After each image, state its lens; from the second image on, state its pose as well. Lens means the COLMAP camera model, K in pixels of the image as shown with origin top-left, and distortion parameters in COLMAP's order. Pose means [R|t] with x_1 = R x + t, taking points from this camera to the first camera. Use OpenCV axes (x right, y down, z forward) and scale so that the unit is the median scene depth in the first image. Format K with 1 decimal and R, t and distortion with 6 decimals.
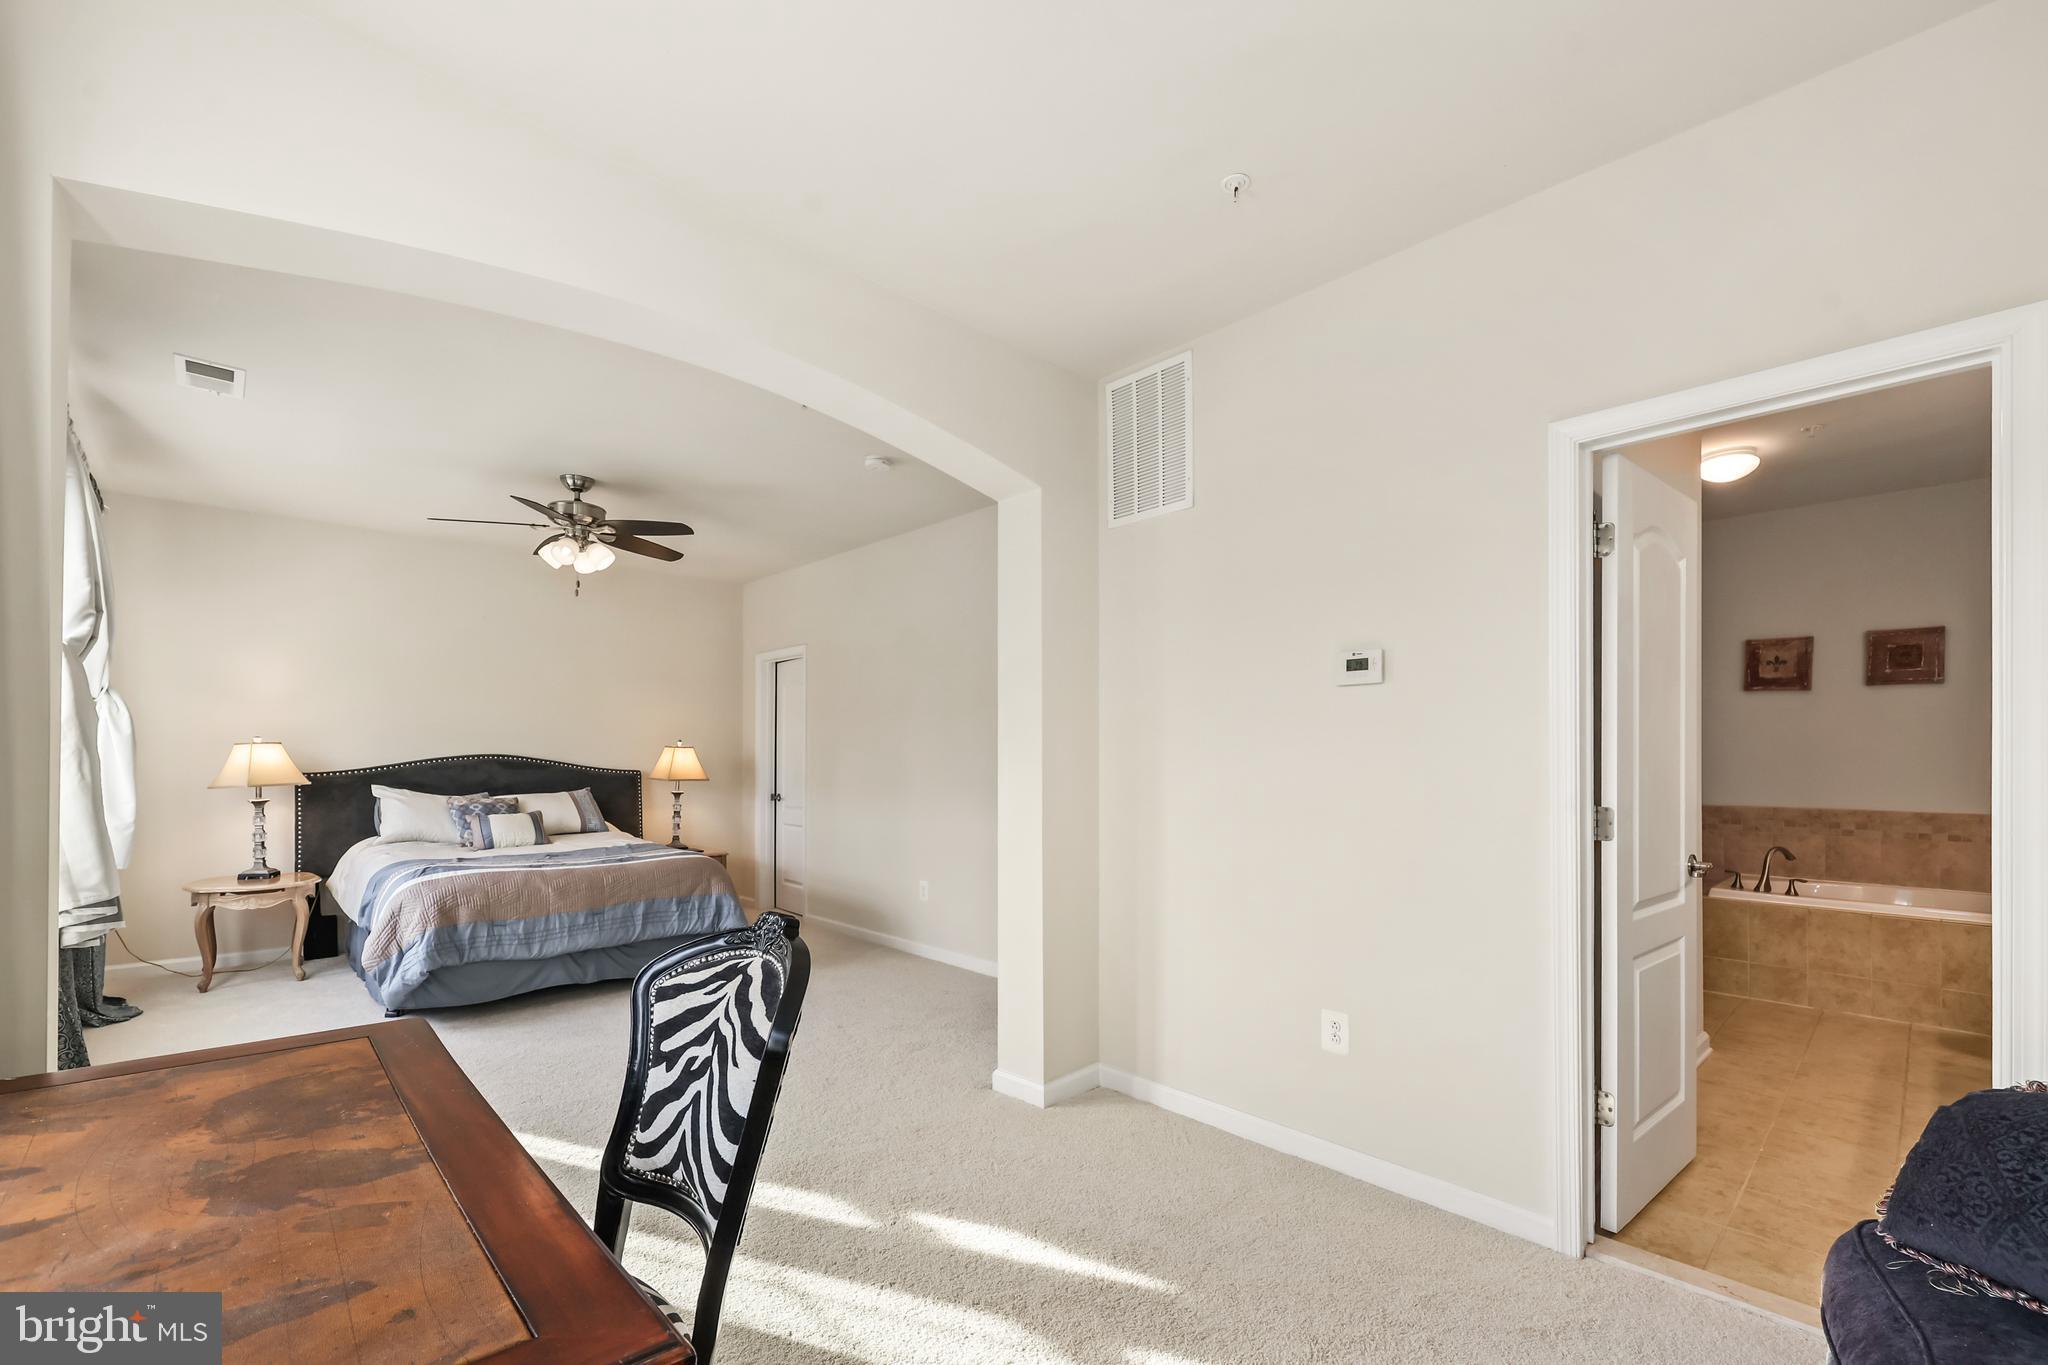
lens RADIAL K [[879.2, 0, 1021.9], [0, 879.2, 750.1], [0, 0, 1]] dist [-0.001282, 0.000083]
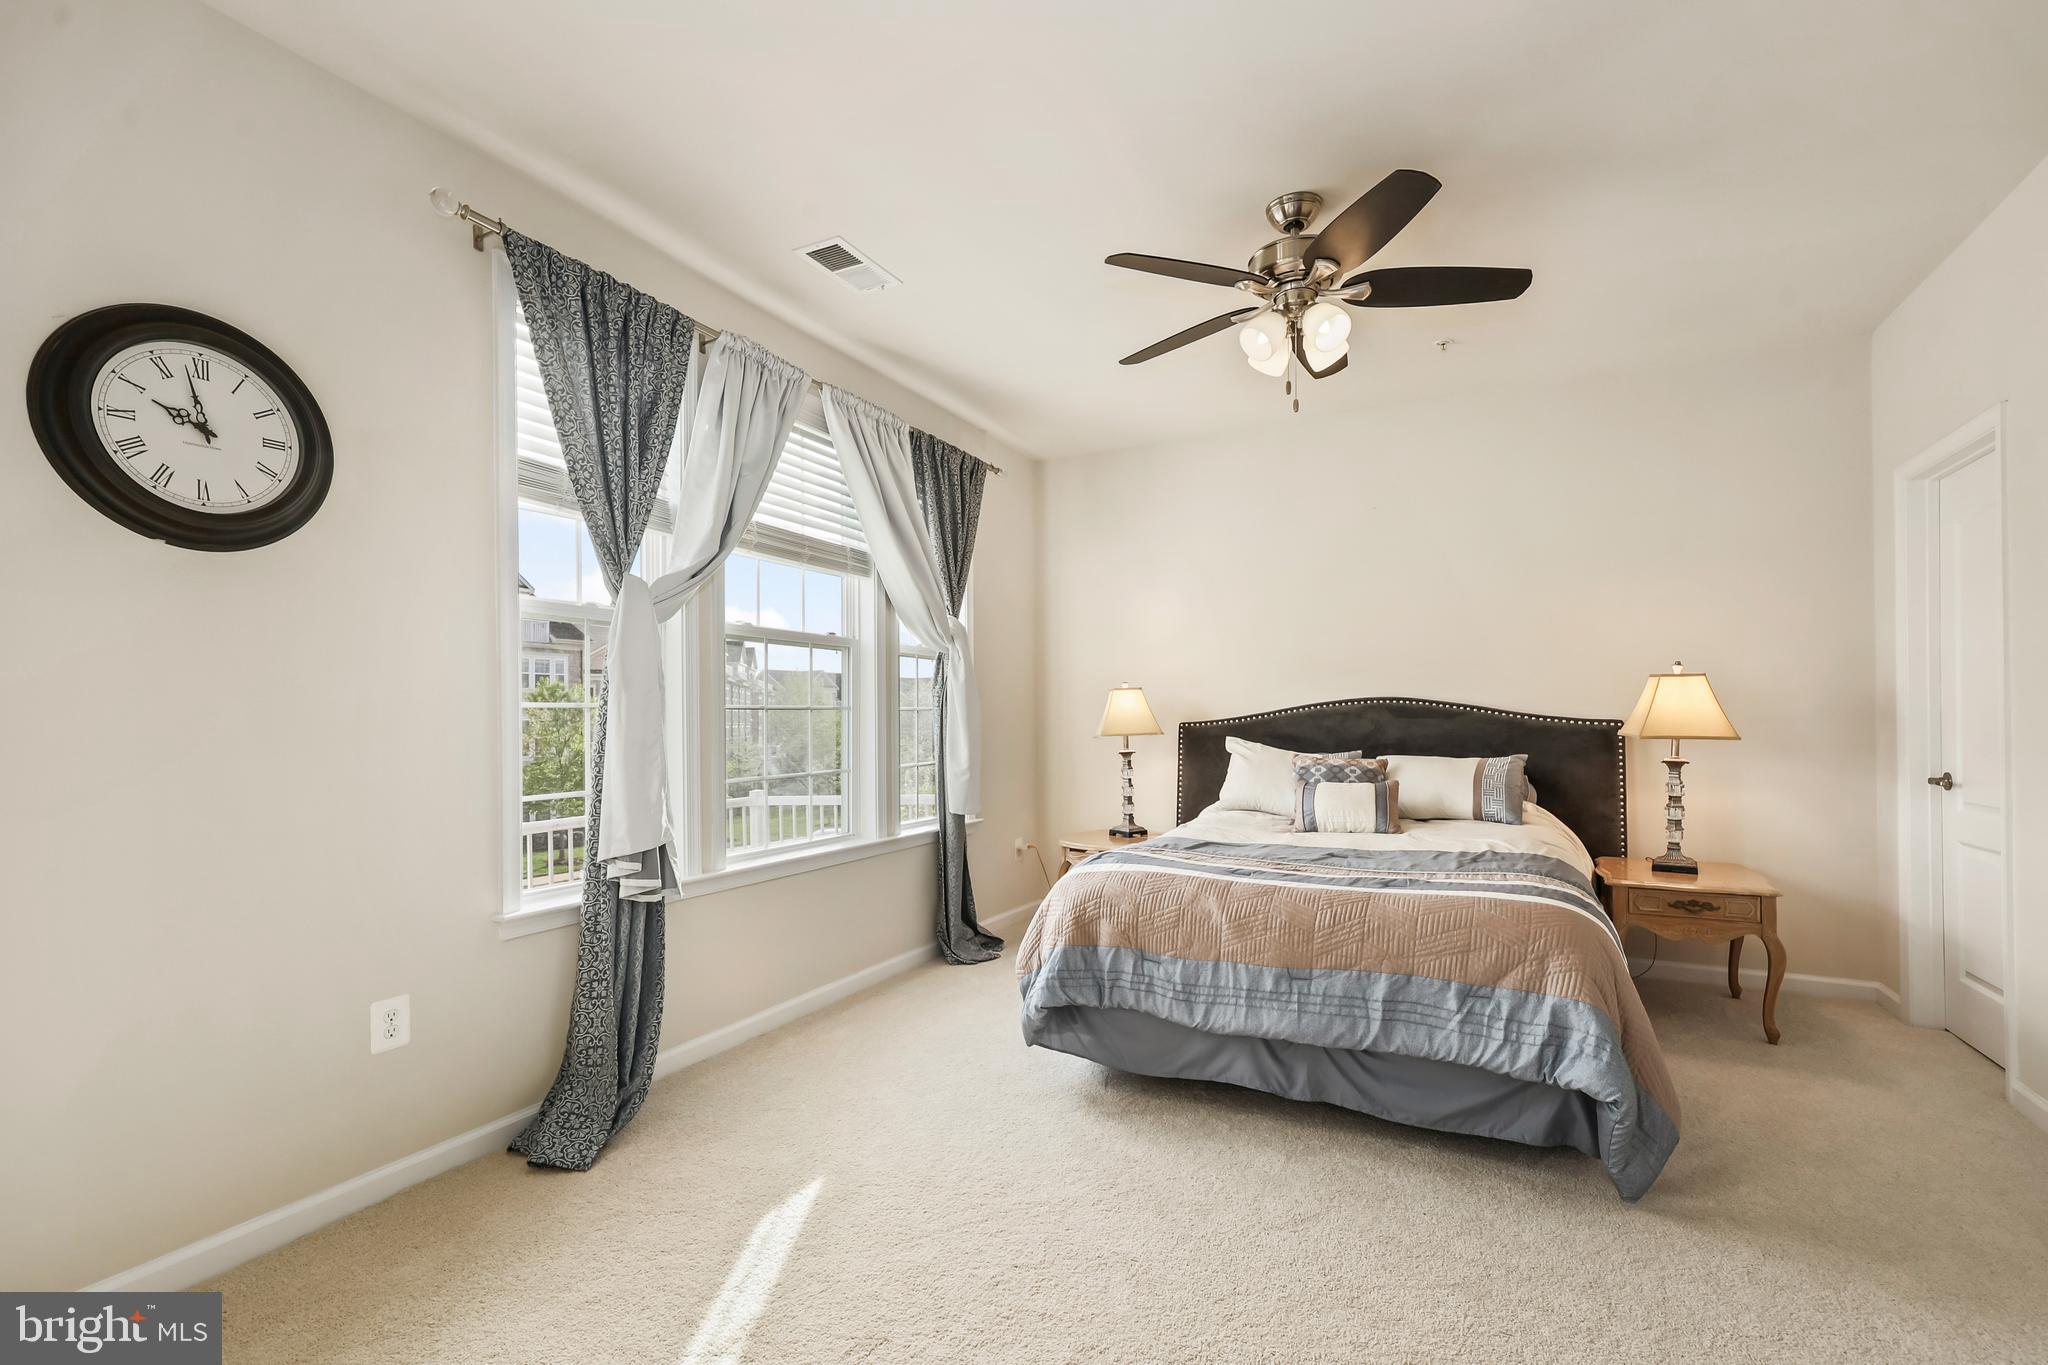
lens RADIAL K [[908.5, 0, 1026.8], [0, 908.5, 717.5], [0, 0, 1]] dist [0.001754, 0.000172]
pose [[0.337512, -0.004446, -0.941311, -0.008974], [0.016921, 0.999856, 0.001345, 0.020384], [0.941169, -0.016382, 0.337539, 0.627152]]
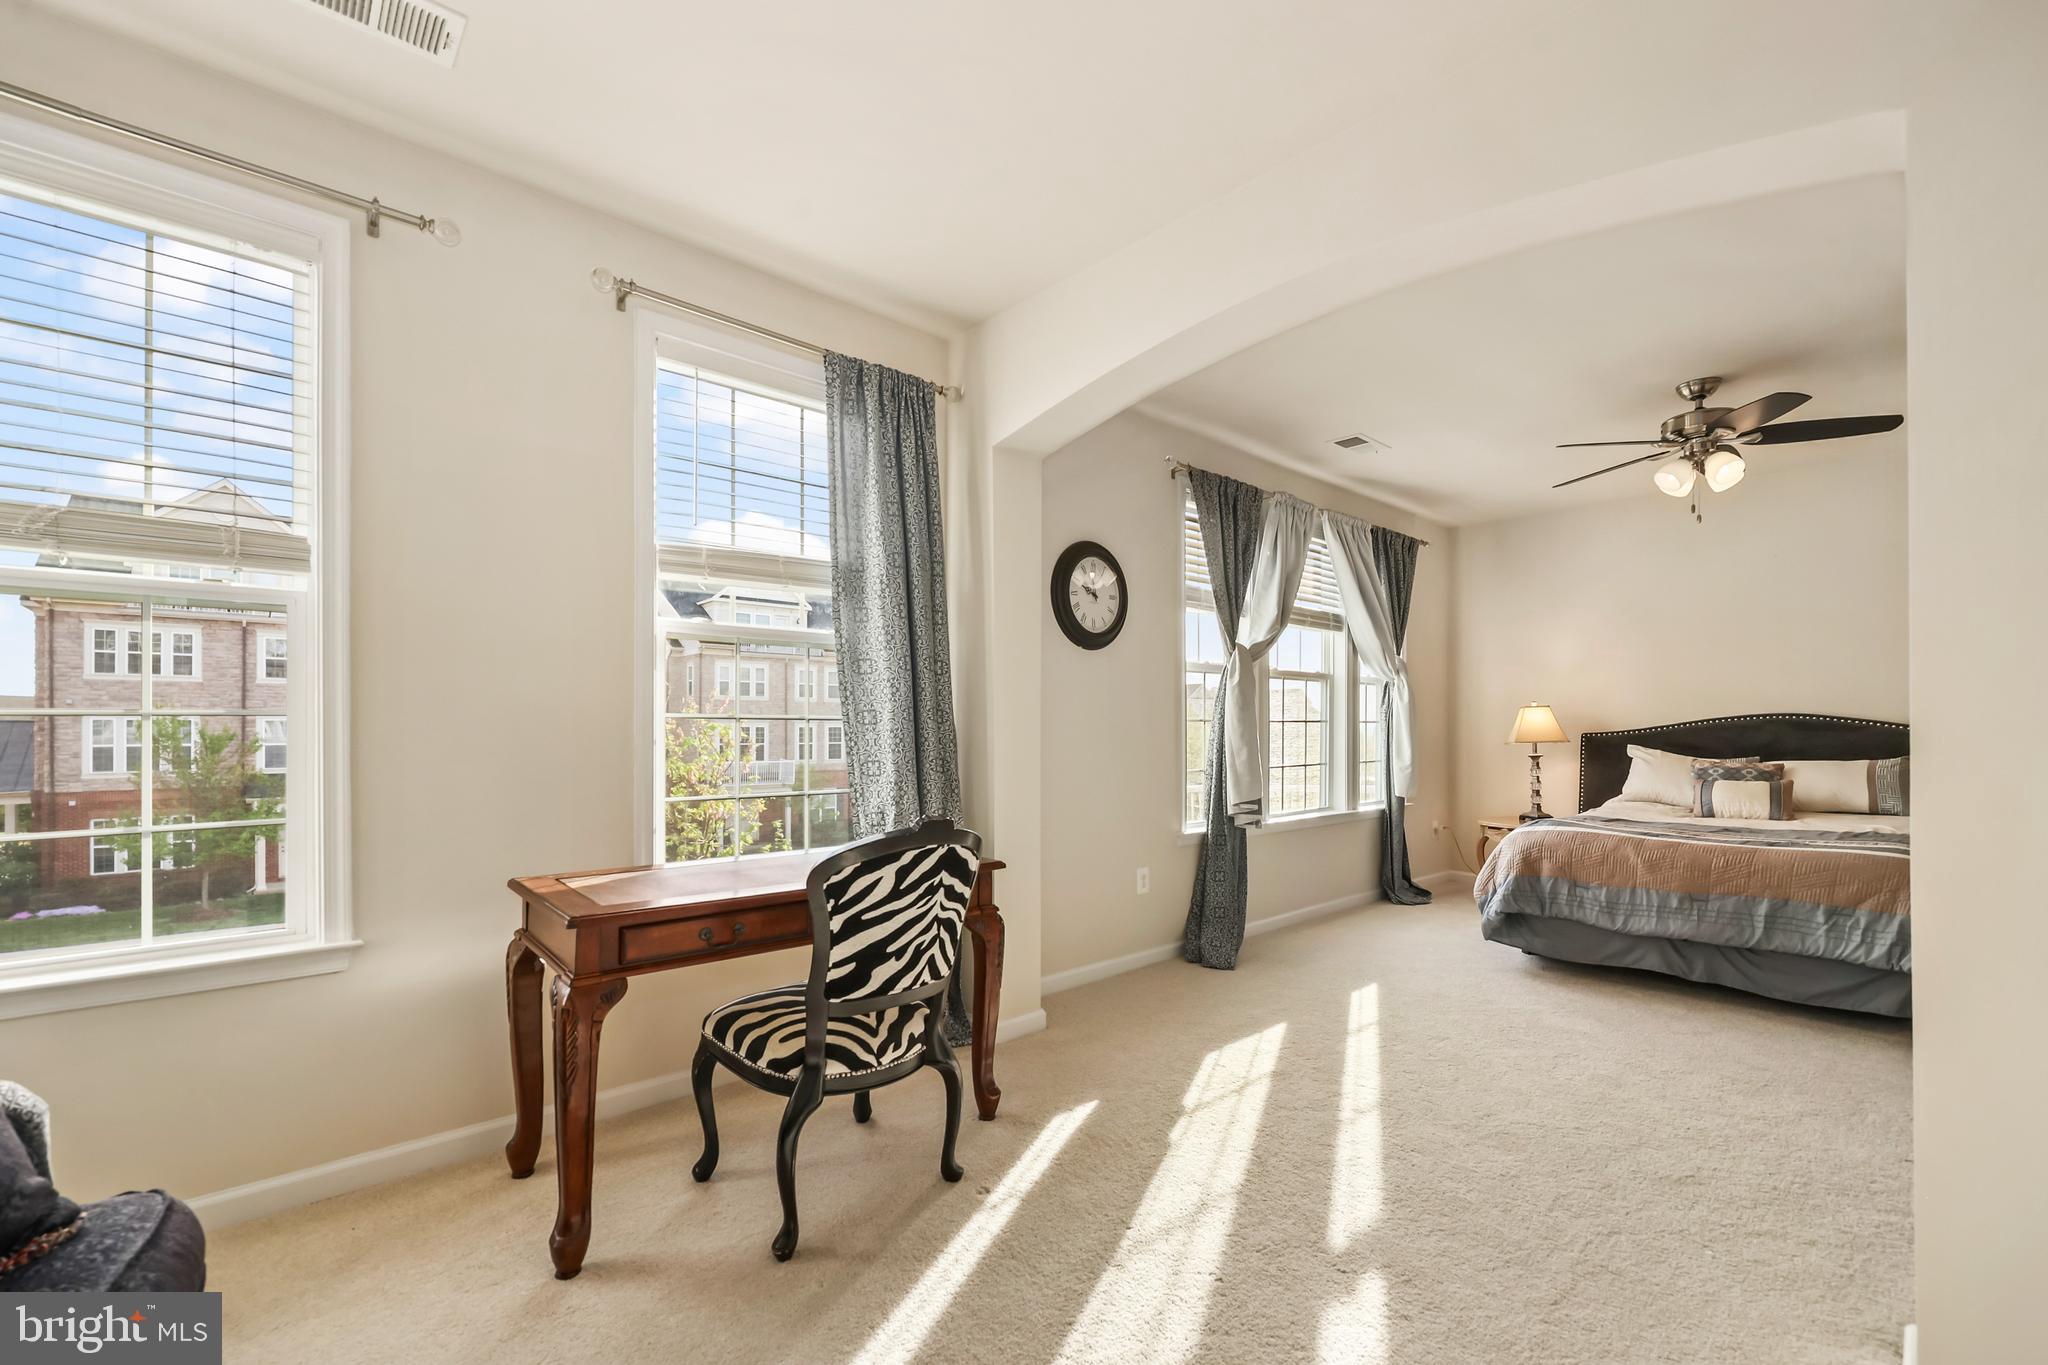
lens RADIAL K [[864.3, 0, 1025.3], [0, 864.3, 728.9], [0, 0, 1]] dist [0.000311, 0.000262]
pose [[-0.021965, 0.000100, -0.999759, 0.337664], [0.010411, 0.999946, -0.000129, 0.016399], [0.999705, -0.010412, -0.021964, 0.364886]]
